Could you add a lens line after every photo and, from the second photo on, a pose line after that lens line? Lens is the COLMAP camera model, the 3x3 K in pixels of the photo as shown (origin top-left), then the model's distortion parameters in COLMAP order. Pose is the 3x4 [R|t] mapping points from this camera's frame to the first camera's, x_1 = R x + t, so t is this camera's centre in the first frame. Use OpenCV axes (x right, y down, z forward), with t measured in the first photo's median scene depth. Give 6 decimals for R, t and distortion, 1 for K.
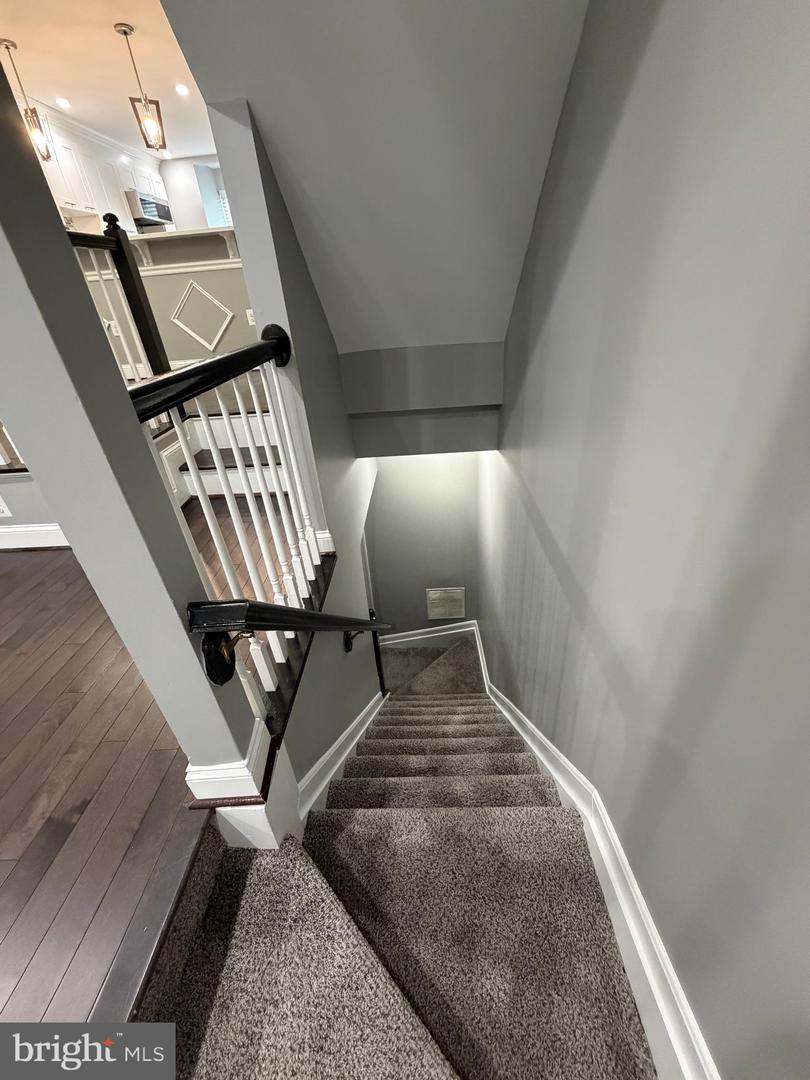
lens RADIAL K [[430.5, 0, 405.7], [0, 430.5, 537.3], [0, 0, 1]] dist [-0.000027, -0.000033]
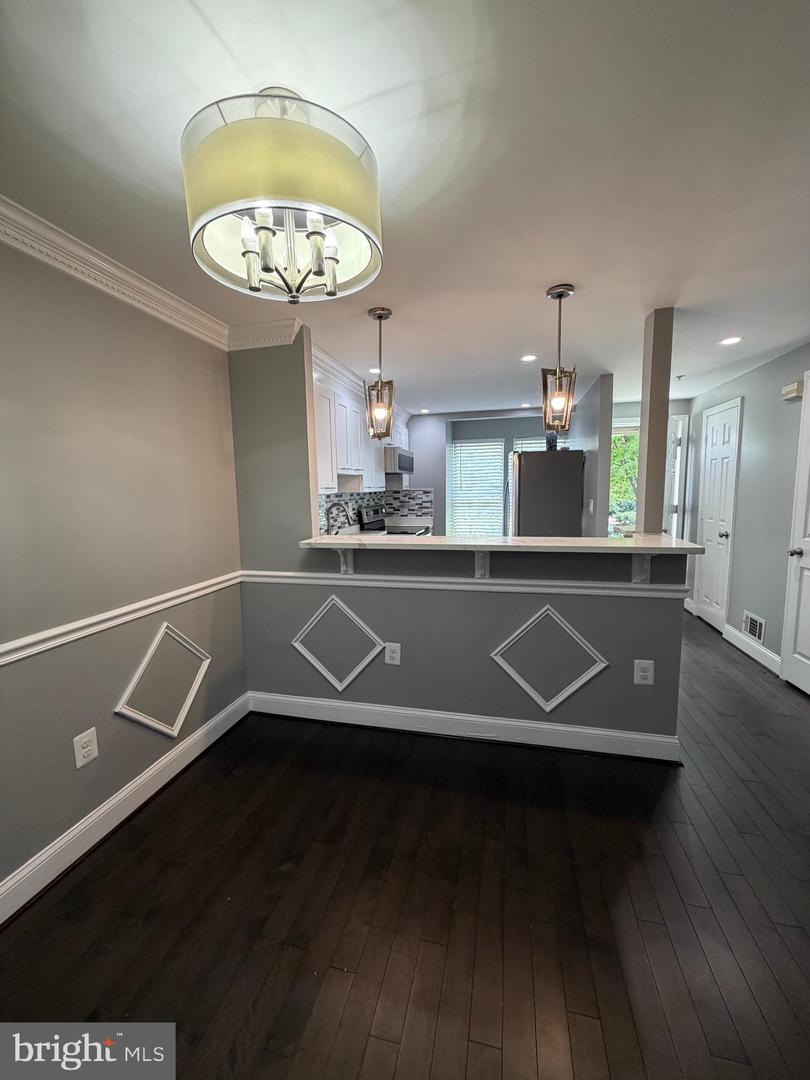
lens RADIAL K [[430.5, 0, 405.7], [0, 430.5, 537.3], [0, 0, 1]] dist [-0.000027, -0.000033]
pose [[0.976777, 0.076919, -0.199975, -0.554813], [-0.149570, 0.913079, -0.379363, -0.414351], [0.153413, 0.400463, 0.903379, 0.390289]]
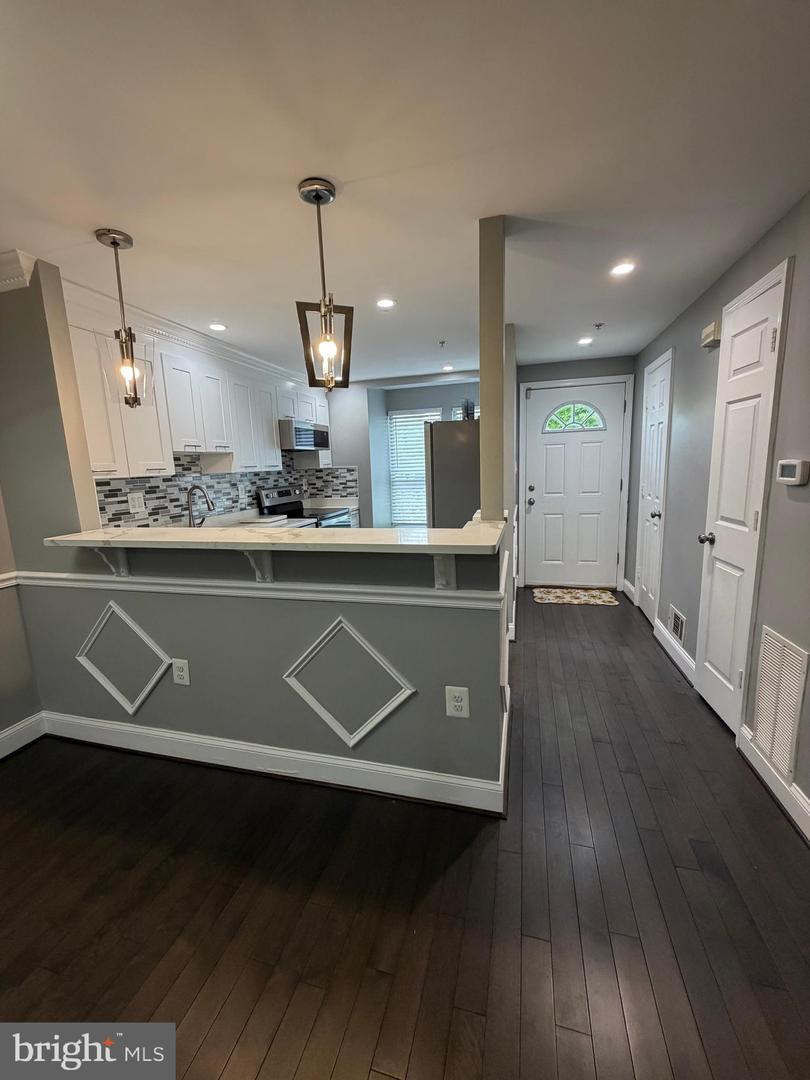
lens RADIAL K [[430.5, 0, 405.7], [0, 430.5, 537.3], [0, 0, 1]] dist [-0.000027, -0.000033]
pose [[0.970985, 0.073579, -0.227541, -0.320418], [-0.147003, 0.934136, -0.325237, -0.516467], [0.188624, 0.349249, 0.917848, 0.543217]]
